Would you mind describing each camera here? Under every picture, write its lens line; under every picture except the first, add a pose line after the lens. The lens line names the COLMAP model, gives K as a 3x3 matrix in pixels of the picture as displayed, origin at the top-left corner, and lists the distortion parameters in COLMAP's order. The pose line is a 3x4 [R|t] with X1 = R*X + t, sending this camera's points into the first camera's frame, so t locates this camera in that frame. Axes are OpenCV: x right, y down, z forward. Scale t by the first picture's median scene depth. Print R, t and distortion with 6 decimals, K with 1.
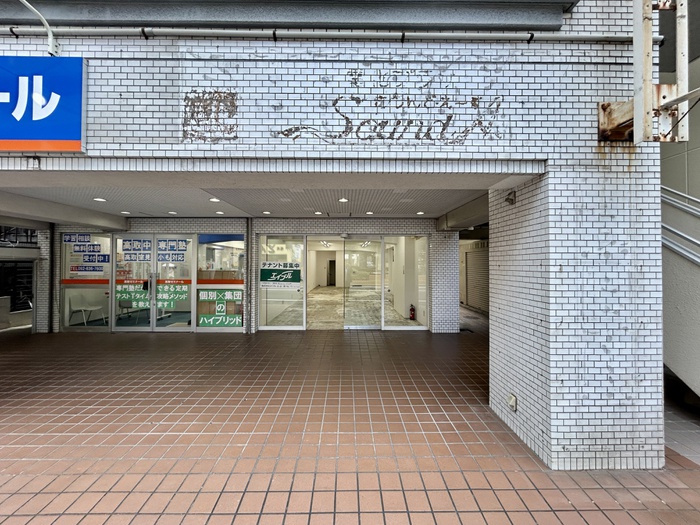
lens RADIAL K [[281.6, 0, 350.1], [0, 281.6, 261.7], [0, 0, 1]] dist [-0.000248, -0.000364]
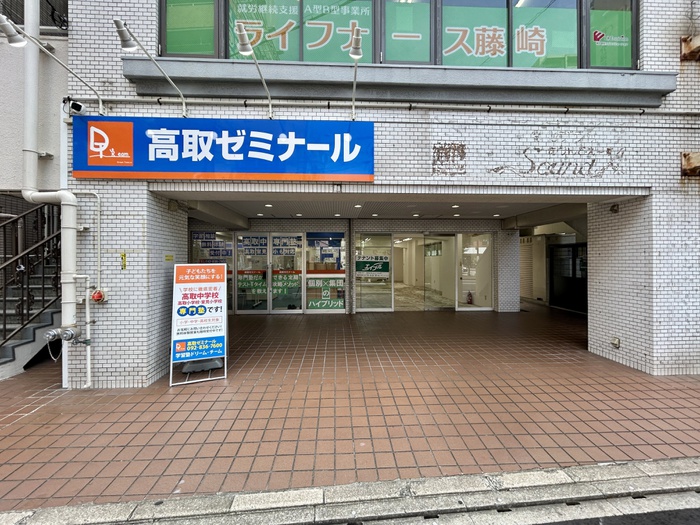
lens RADIAL K [[281.6, 0, 350.0], [0, 281.6, 261.6], [0, 0, 1]] dist [-0.000248, -0.000364]
pose [[0.999447, -0.004601, 0.032918, -1.104725], [0.004294, 0.999947, 0.009387, 0.046707], [-0.032959, -0.009241, 0.999414, -0.579097]]
